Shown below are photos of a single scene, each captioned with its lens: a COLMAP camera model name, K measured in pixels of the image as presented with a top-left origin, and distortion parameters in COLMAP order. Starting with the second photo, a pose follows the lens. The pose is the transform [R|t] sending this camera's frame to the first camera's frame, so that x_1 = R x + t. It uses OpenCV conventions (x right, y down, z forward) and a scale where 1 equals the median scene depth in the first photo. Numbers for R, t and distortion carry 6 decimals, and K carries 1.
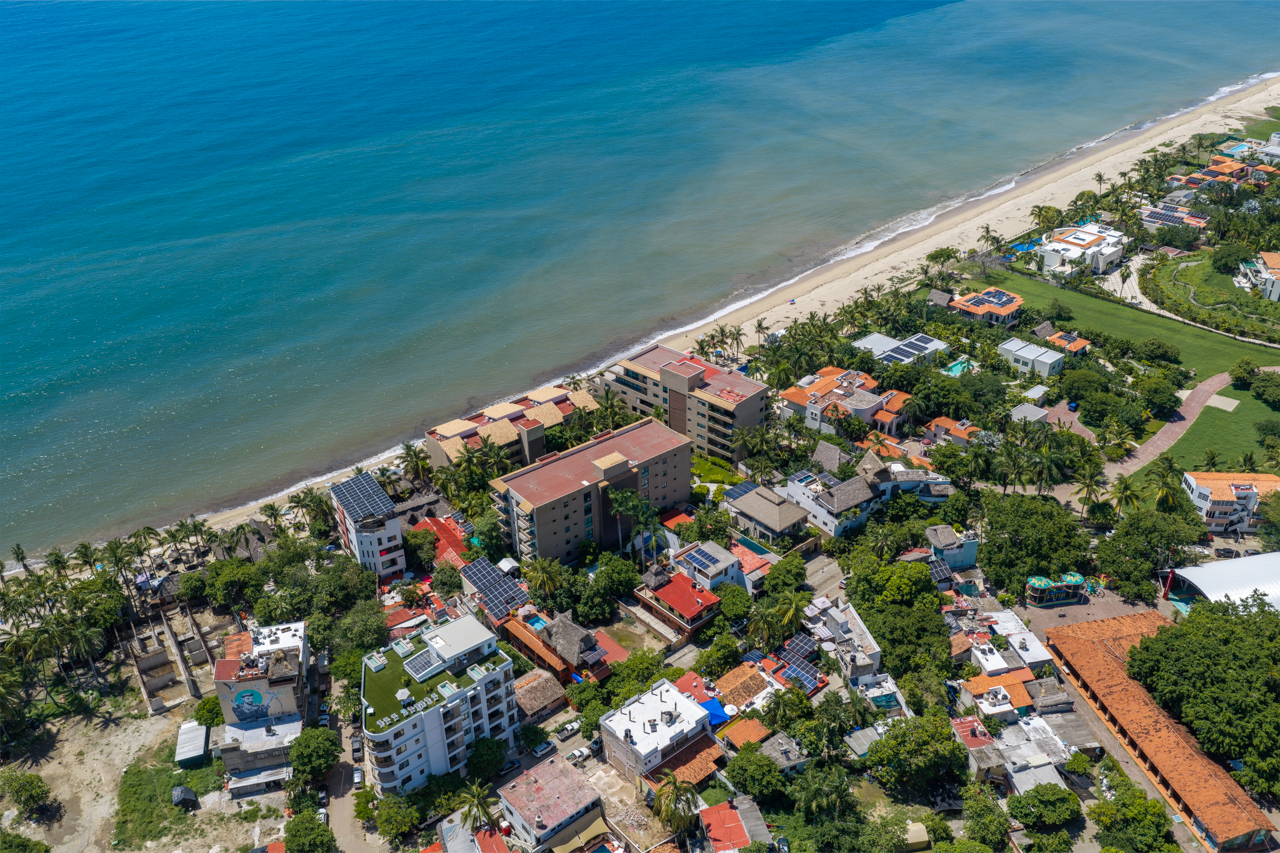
lens RADIAL K [[1054.9, 0, 639.8], [0, 1054.9, 423.9], [0, 0, 1]] dist [-0.009245, 0.008803]
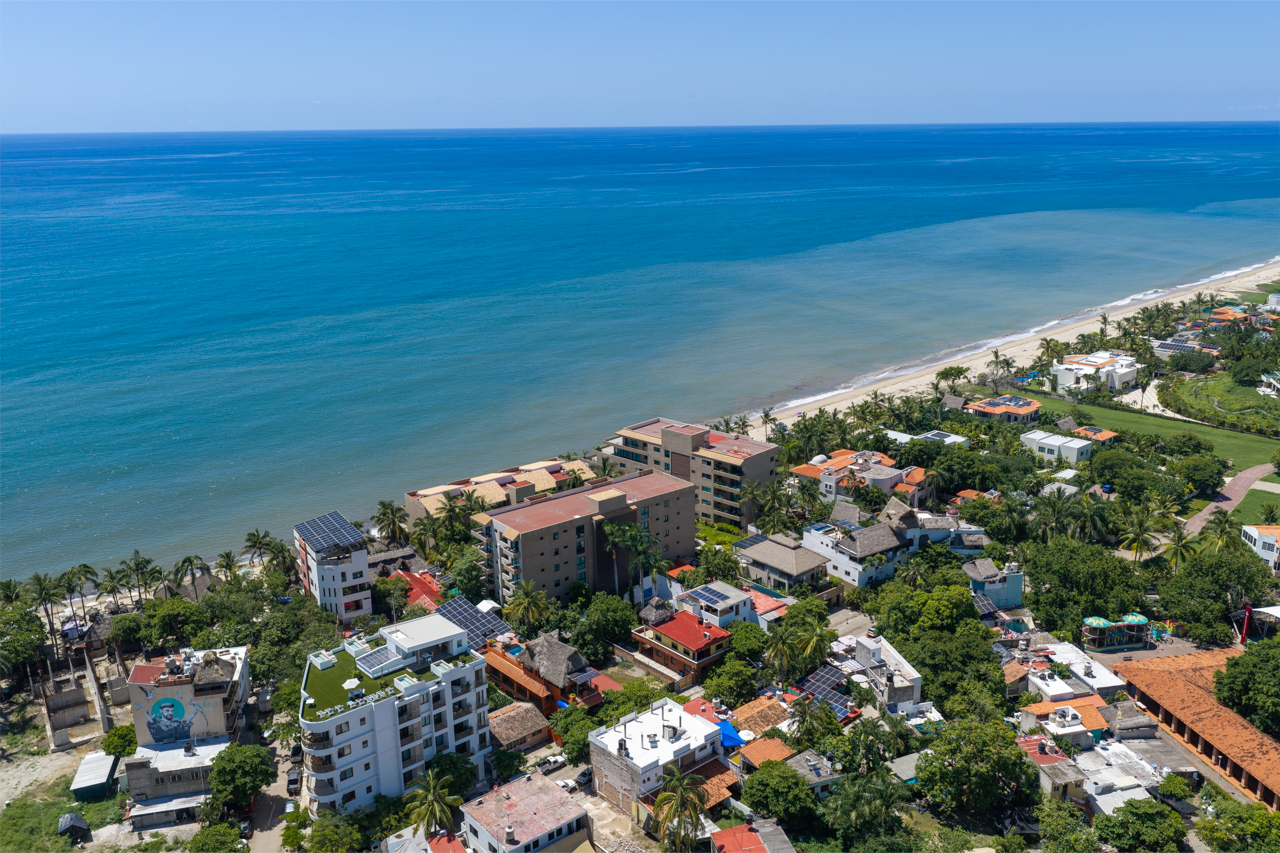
lens RADIAL K [[1054.9, 0, 640.9], [0, 1054.9, 428.1], [0, 0, 1]] dist [-0.009245, 0.008803]
pose [[0.999992, 0.003778, -0.001139, 0.002590], [-0.003941, 0.971574, -0.236703, 0.203465], [0.000212, 0.236706, 0.971581, 0.116688]]
